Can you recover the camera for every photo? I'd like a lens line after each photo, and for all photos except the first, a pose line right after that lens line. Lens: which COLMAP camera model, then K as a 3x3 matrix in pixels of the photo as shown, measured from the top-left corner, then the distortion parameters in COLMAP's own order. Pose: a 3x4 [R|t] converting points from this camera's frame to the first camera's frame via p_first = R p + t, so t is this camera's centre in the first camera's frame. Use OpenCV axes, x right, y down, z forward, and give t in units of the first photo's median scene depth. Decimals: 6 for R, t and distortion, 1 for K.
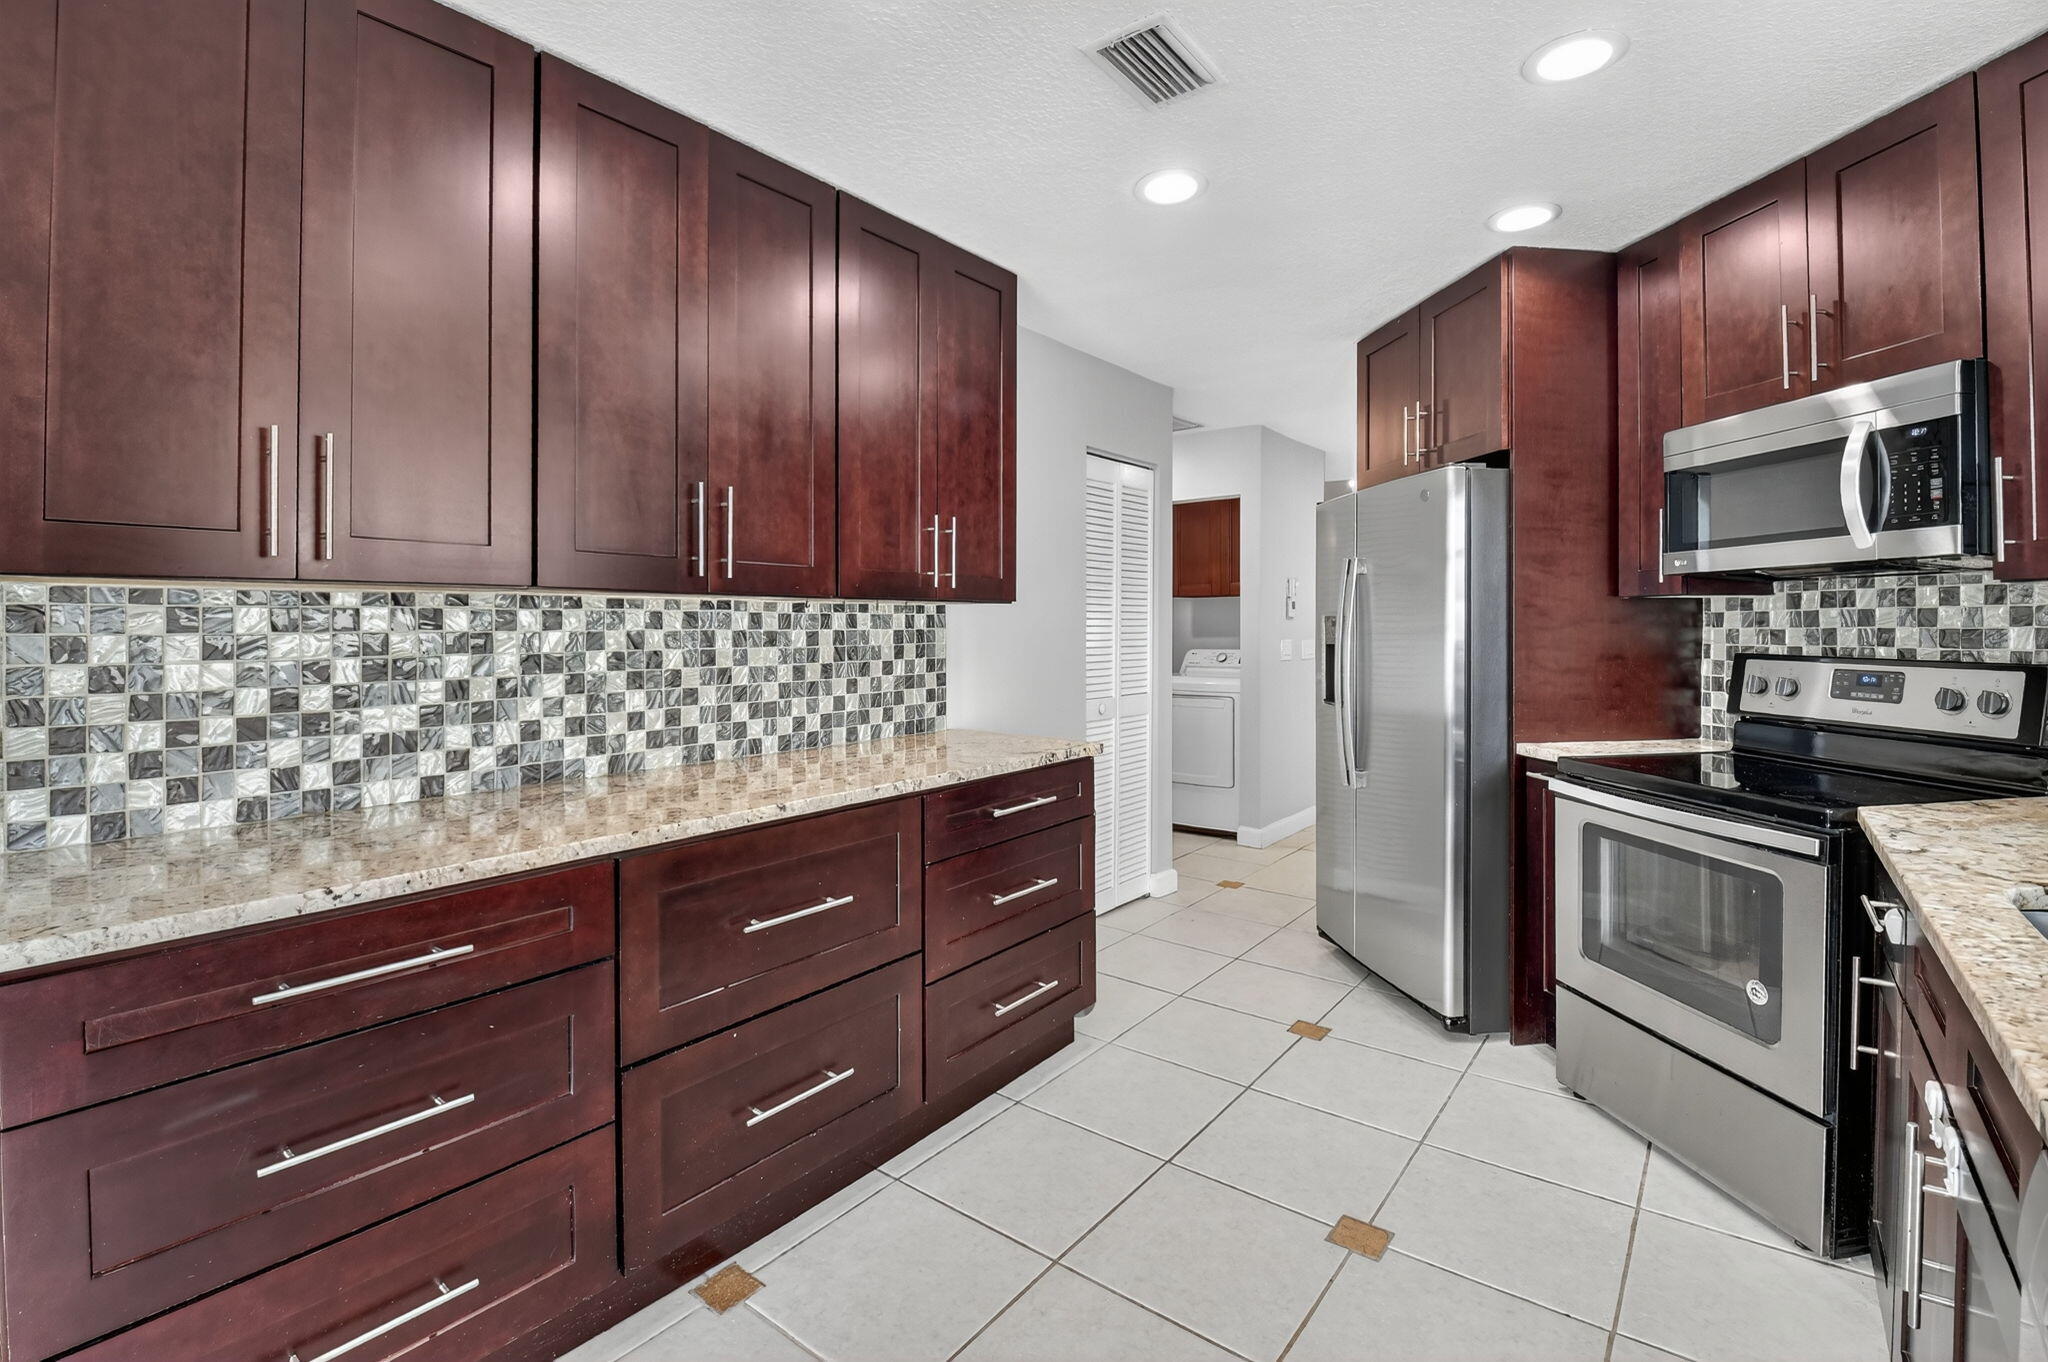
lens RADIAL K [[924.3, 0, 1025.9], [0, 924.3, 653.1], [0, 0, 1]] dist [-0.000872, -0.013997]
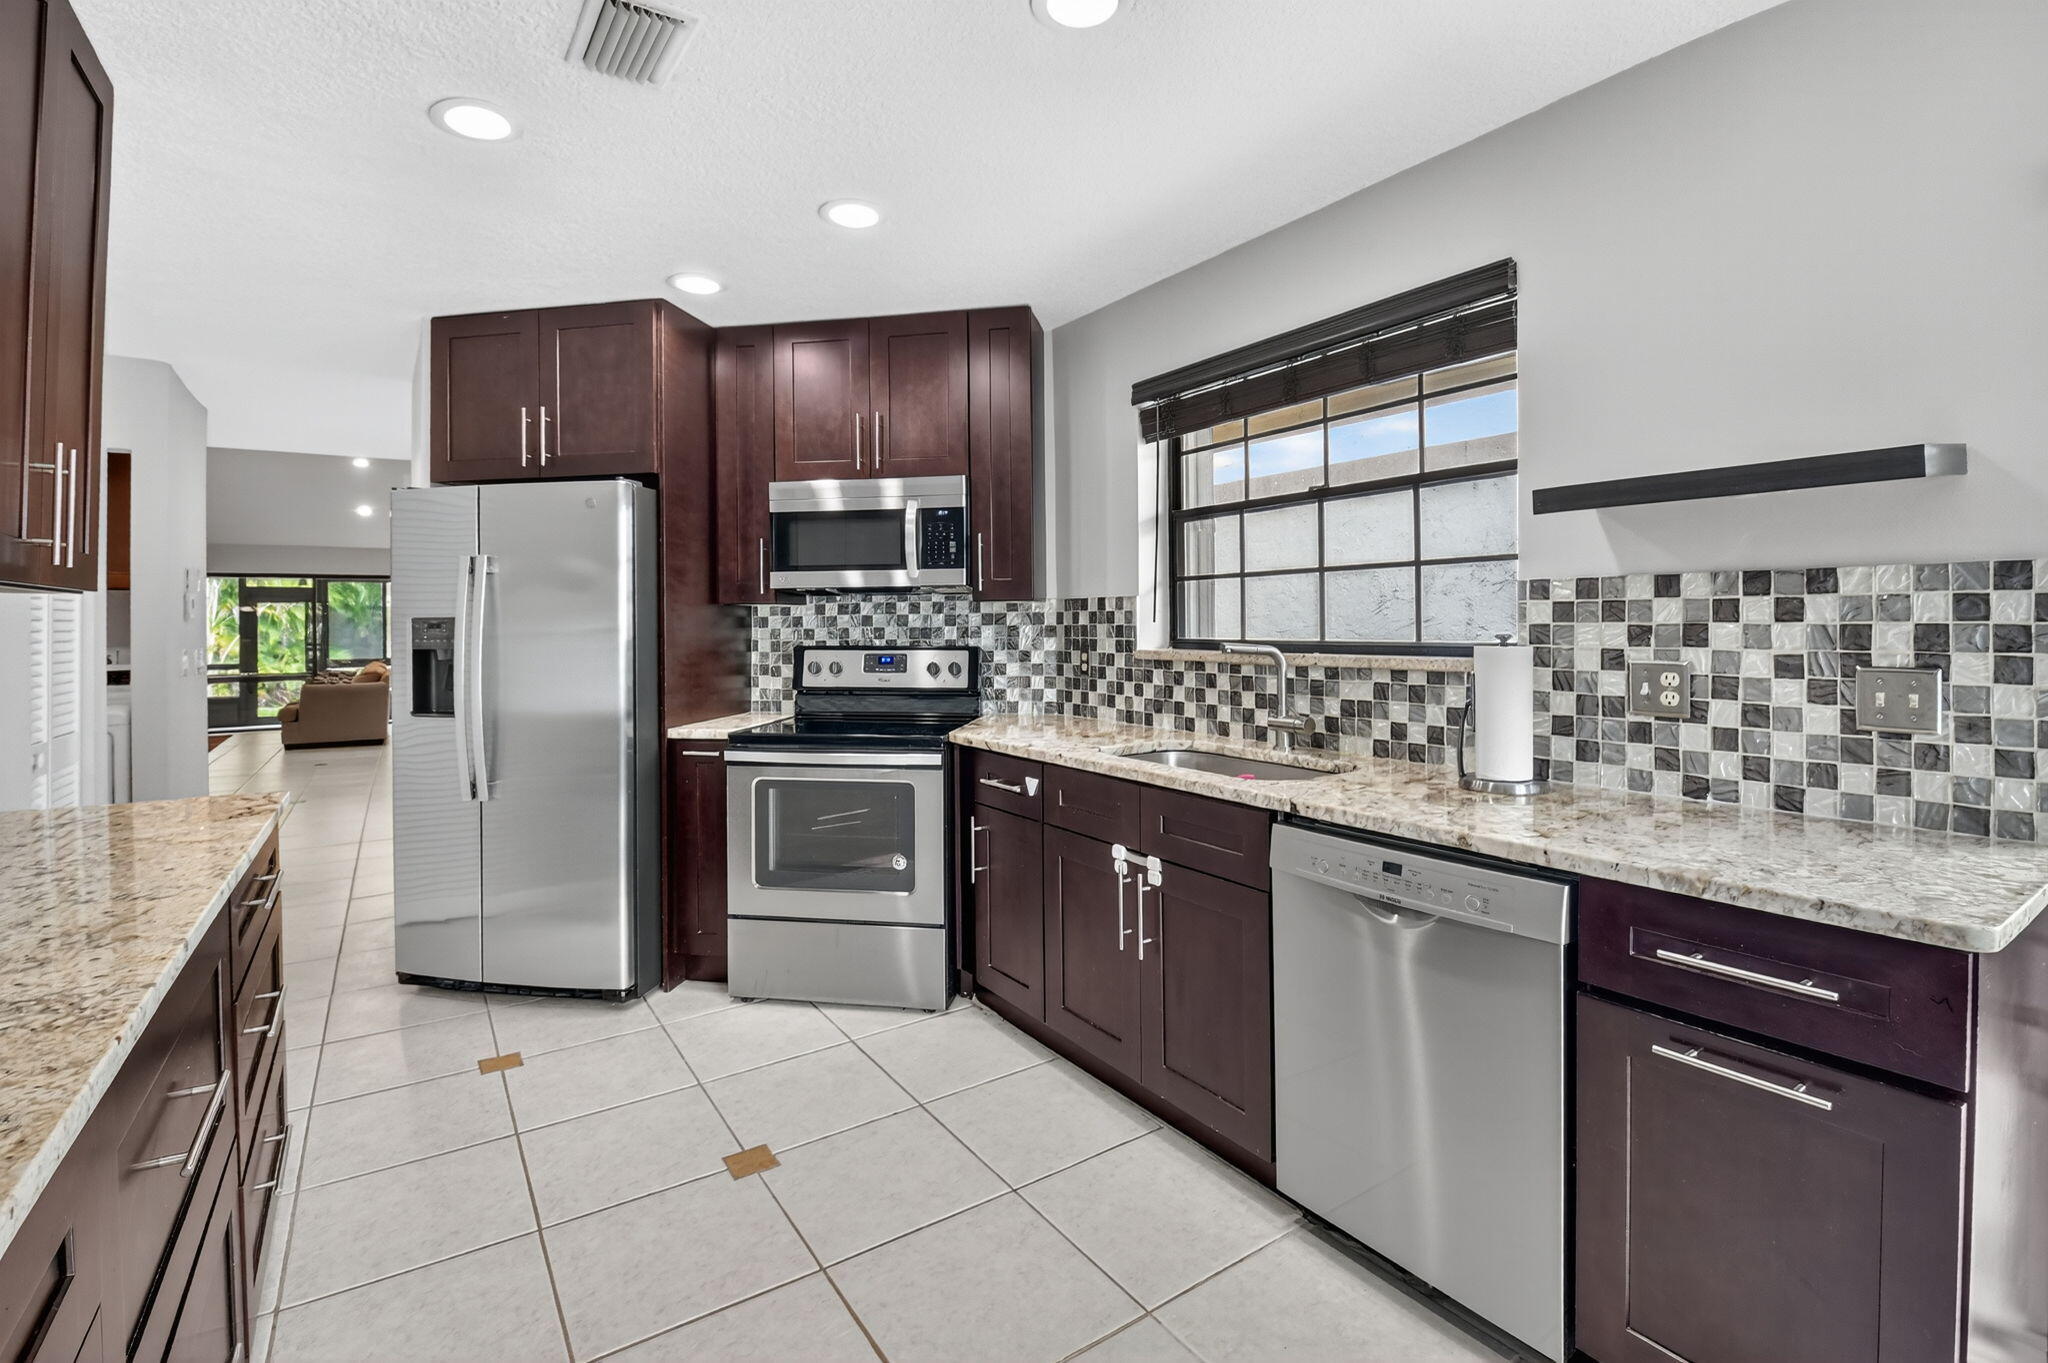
lens RADIAL K [[909.1, 0, 1041.4], [0, 909.1, 646.7], [0, 0, 1]] dist [0.000054, -0.014546]
pose [[0.295243, -0.023321, 0.955138, -0.469525], [0.033776, 0.999332, 0.013960, -0.005712], [-0.954825, 0.028139, 0.295833, 0.243115]]
